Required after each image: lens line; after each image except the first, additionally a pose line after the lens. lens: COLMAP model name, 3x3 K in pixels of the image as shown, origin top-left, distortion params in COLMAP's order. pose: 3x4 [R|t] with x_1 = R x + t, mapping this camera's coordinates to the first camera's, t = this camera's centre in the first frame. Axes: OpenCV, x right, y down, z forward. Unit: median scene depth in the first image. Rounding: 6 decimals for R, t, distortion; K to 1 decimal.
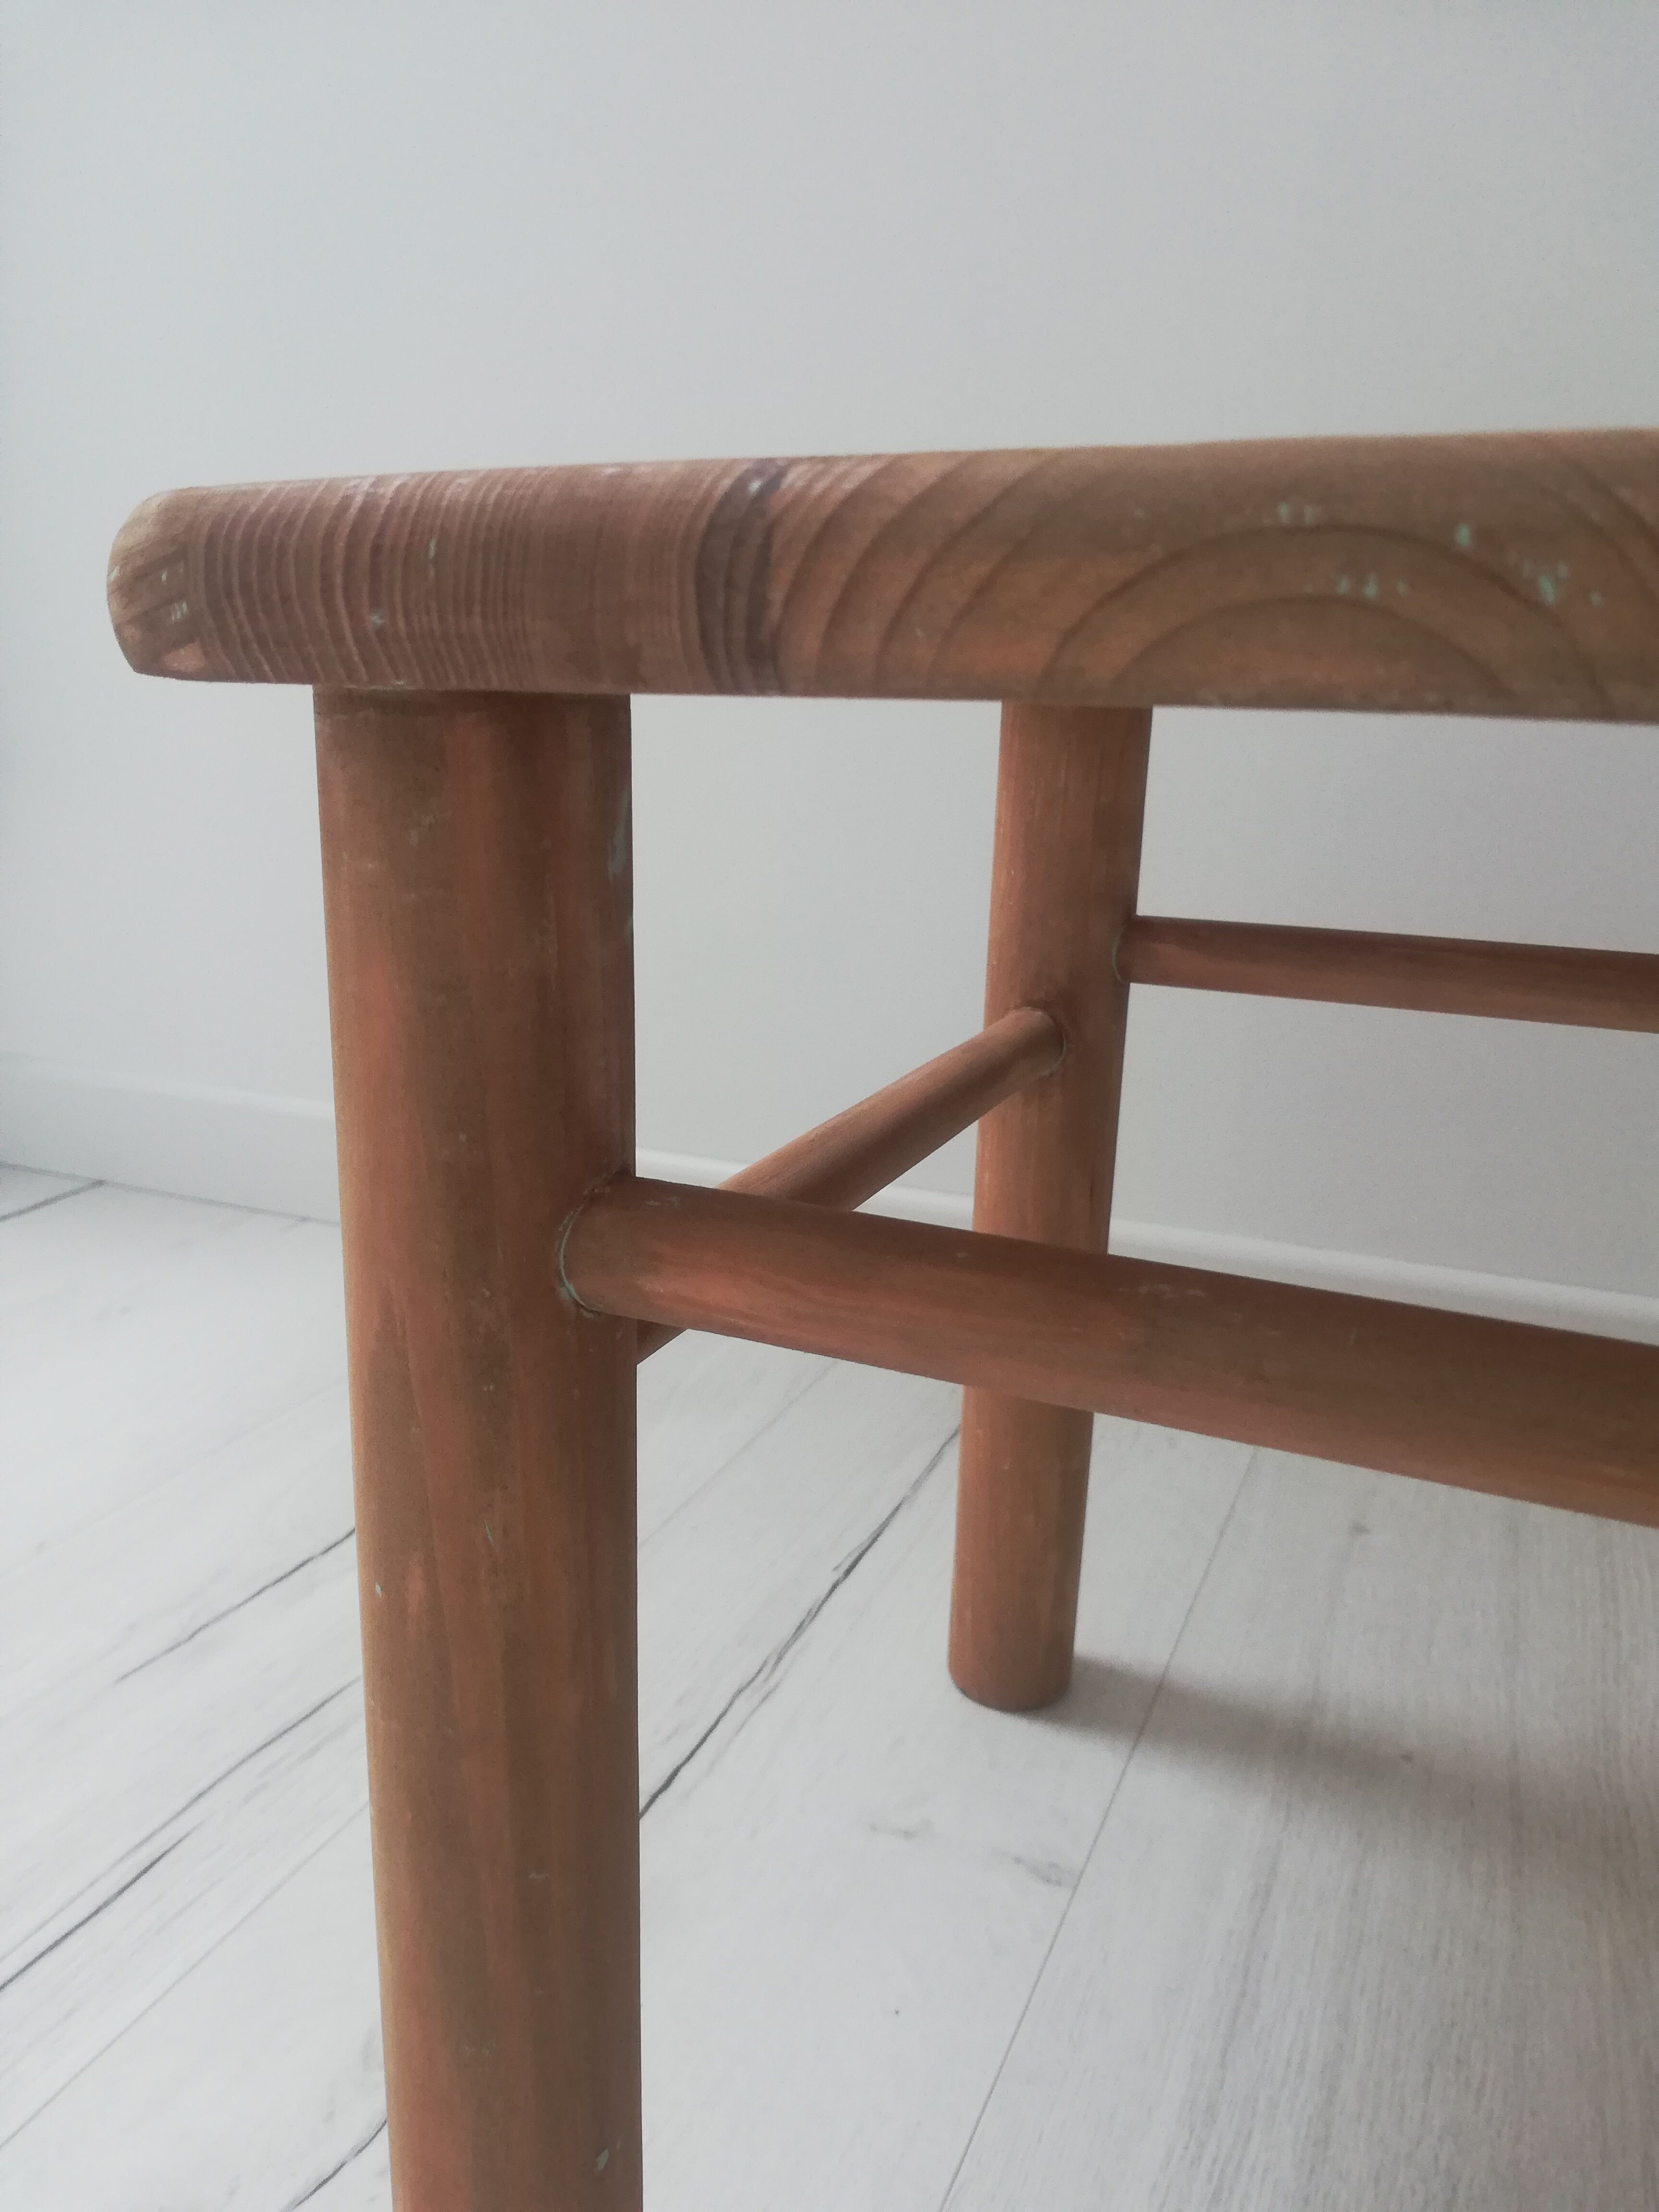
lens RADIAL K [[1702.9, 0, 805.0], [0, 1702.9, 1204.9], [0, 0, 1]] dist [0.034222, -0.076242]
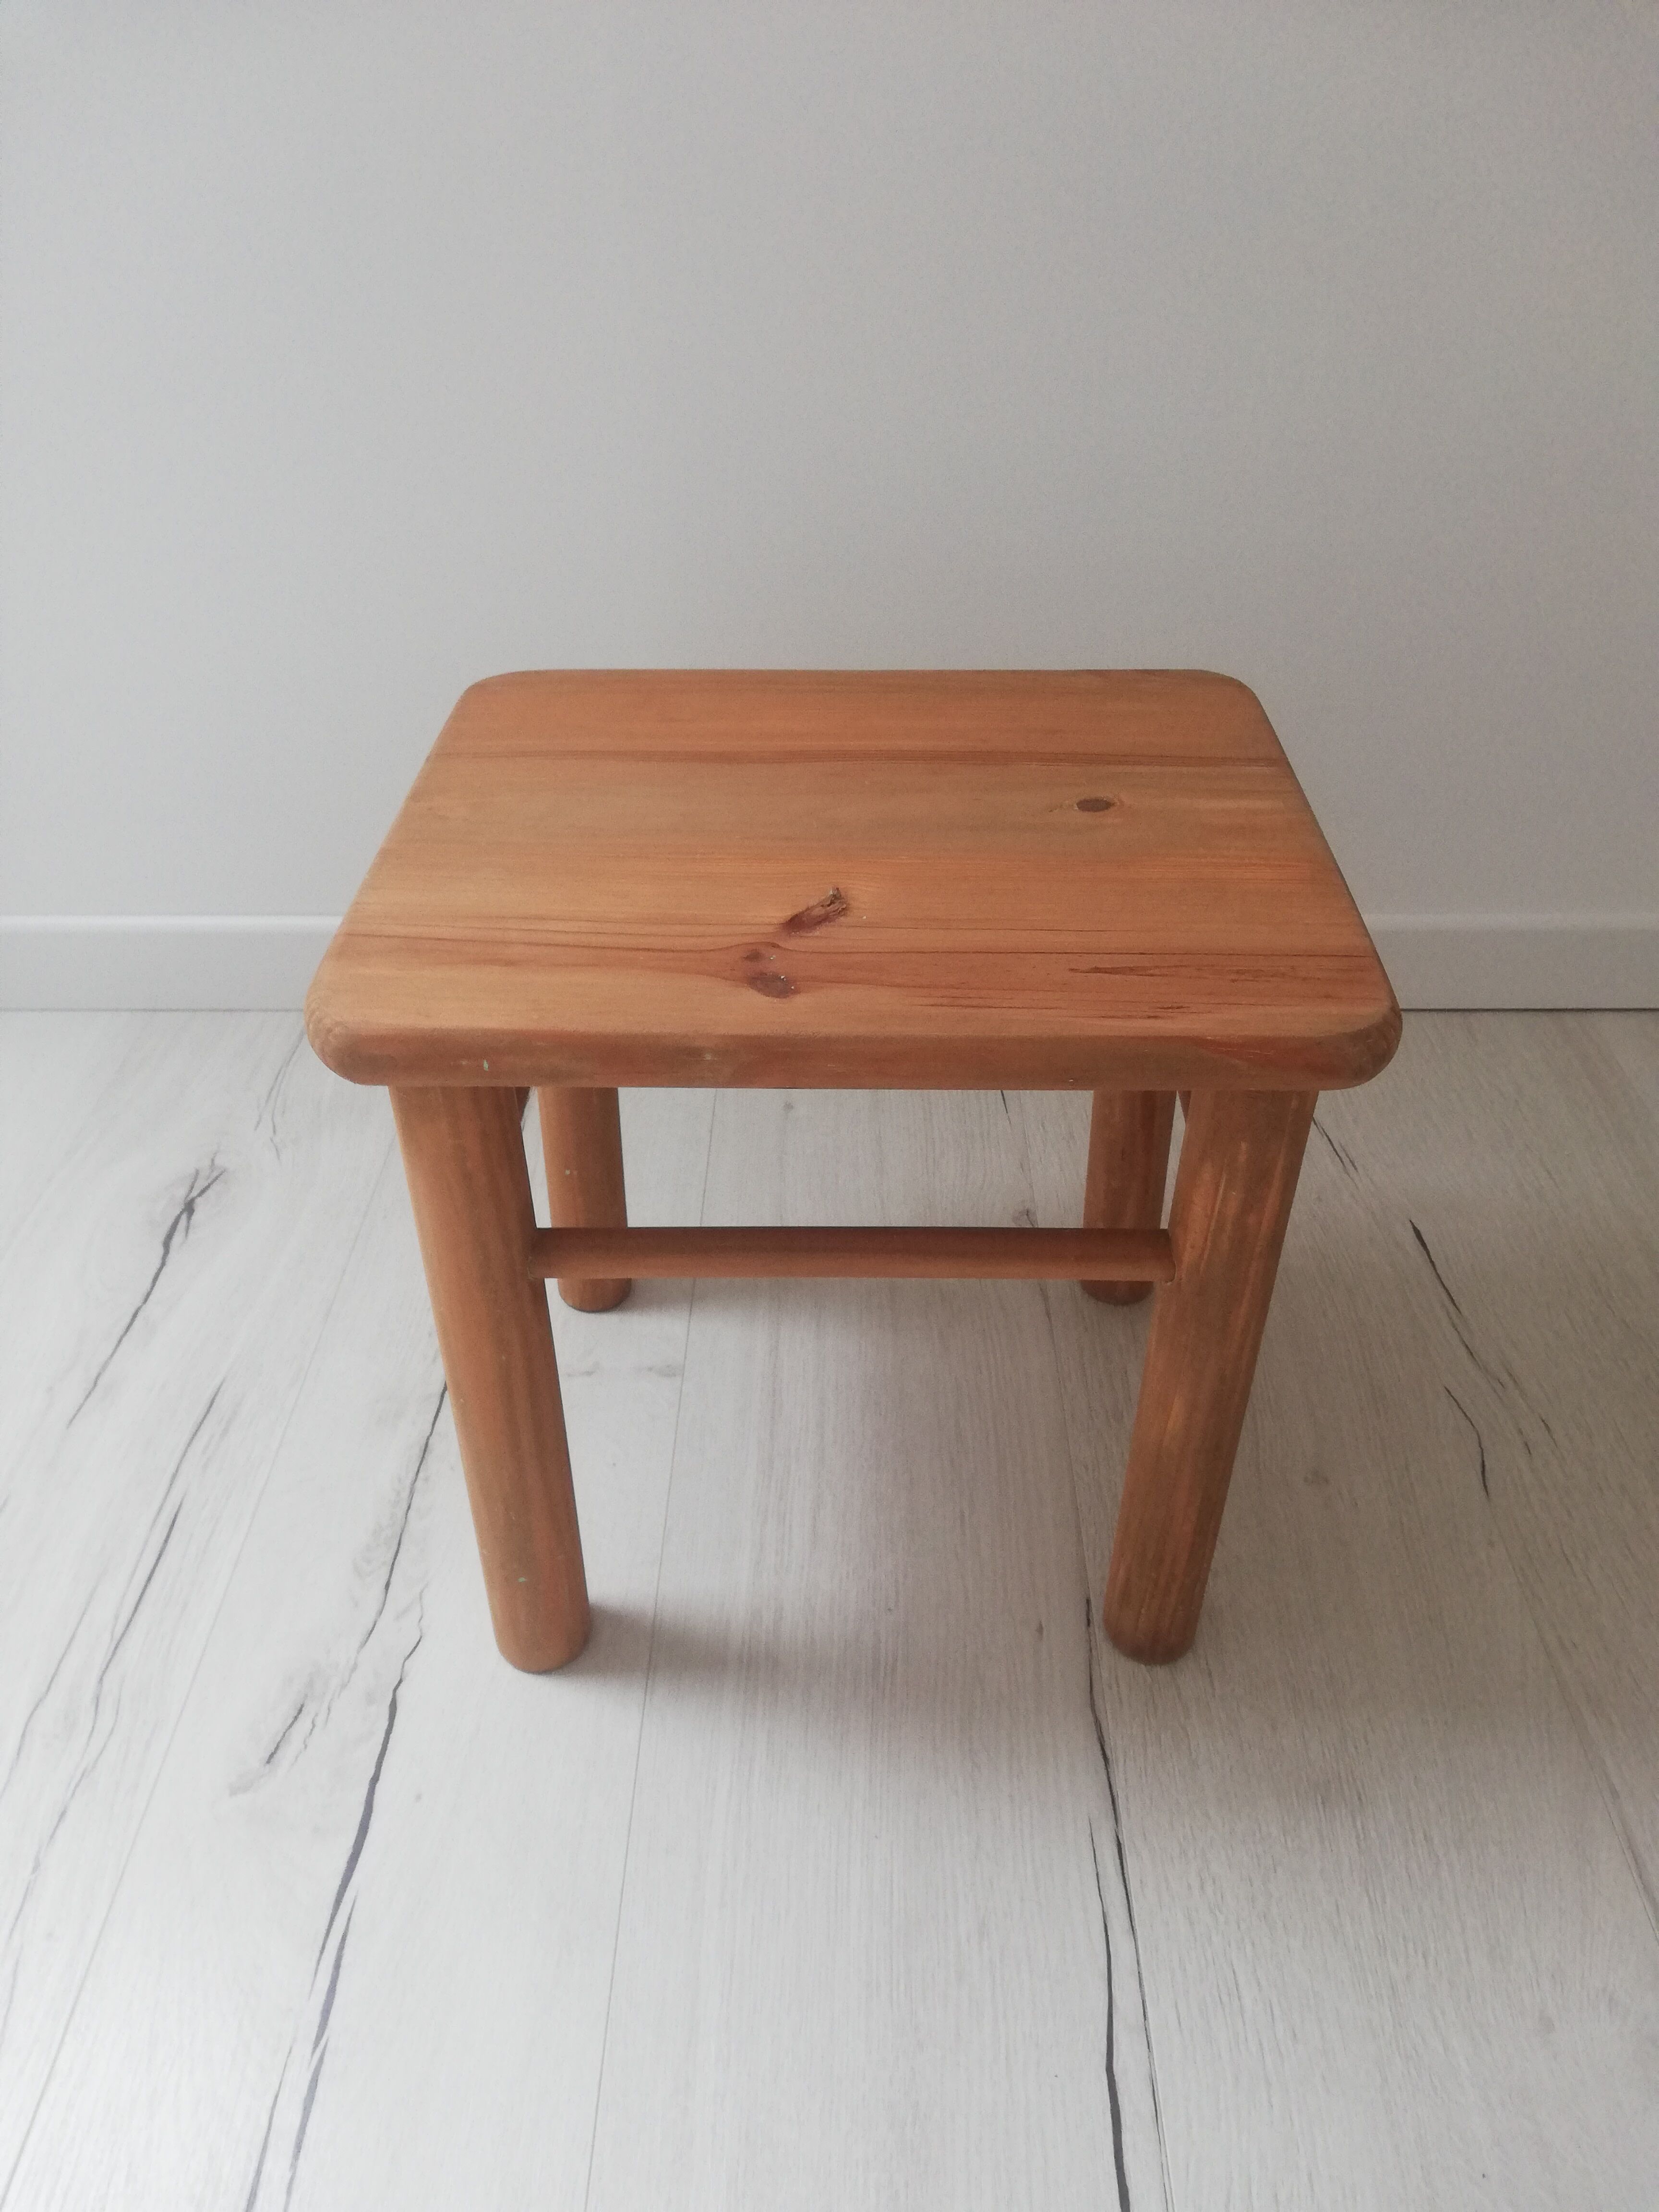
lens RADIAL K [[1632.1, 0, 832.2], [0, 1632.1, 1180.6], [0, 0, 1]] dist [0.045248, -0.083443]
pose [[0.919869, -0.260820, 0.292939, -0.164616], [0.144565, 0.919739, 0.364940, -0.437767], [-0.364611, -0.293348, 0.883745, -0.605126]]
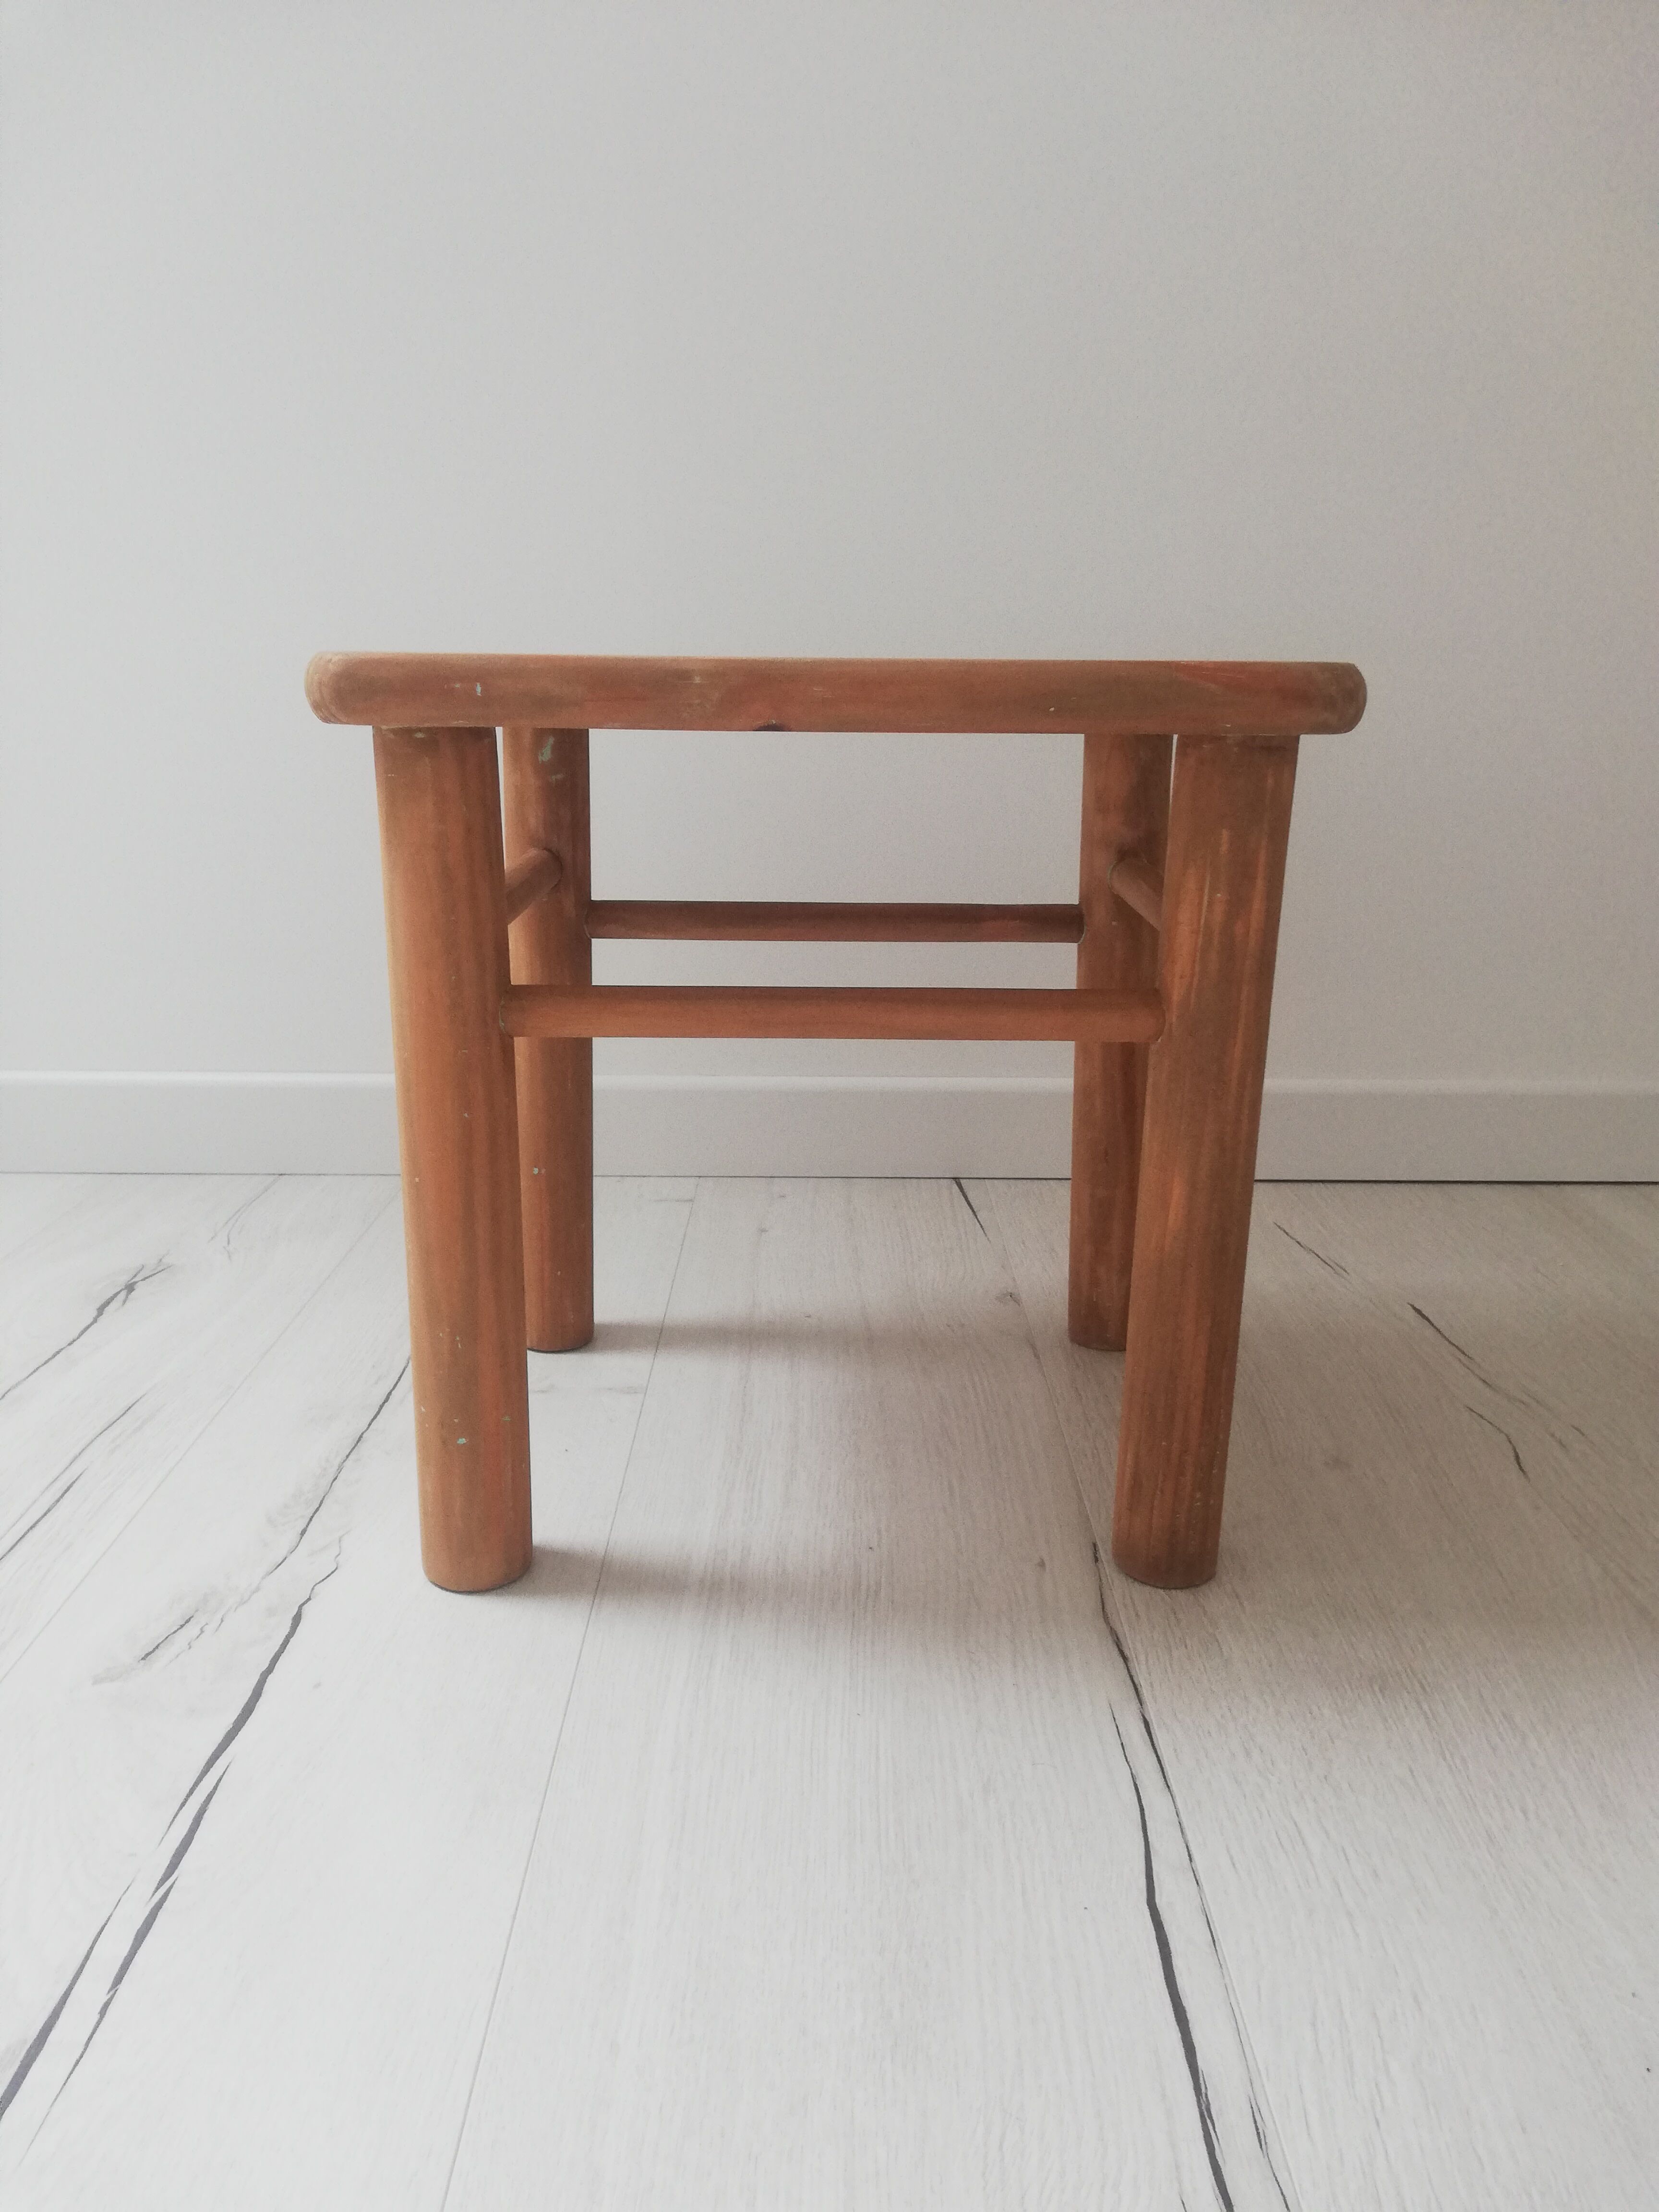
lens RADIAL K [[1657.3, 0, 828.4], [0, 1657.3, 1196.0], [0, 0, 1]] dist [0.059741, -0.109254]
pose [[0.915238, -0.130257, 0.381277, -0.293185], [0.133937, 0.990844, 0.016995, 0.189695], [-0.380000, 0.035513, 0.924305, -0.660370]]
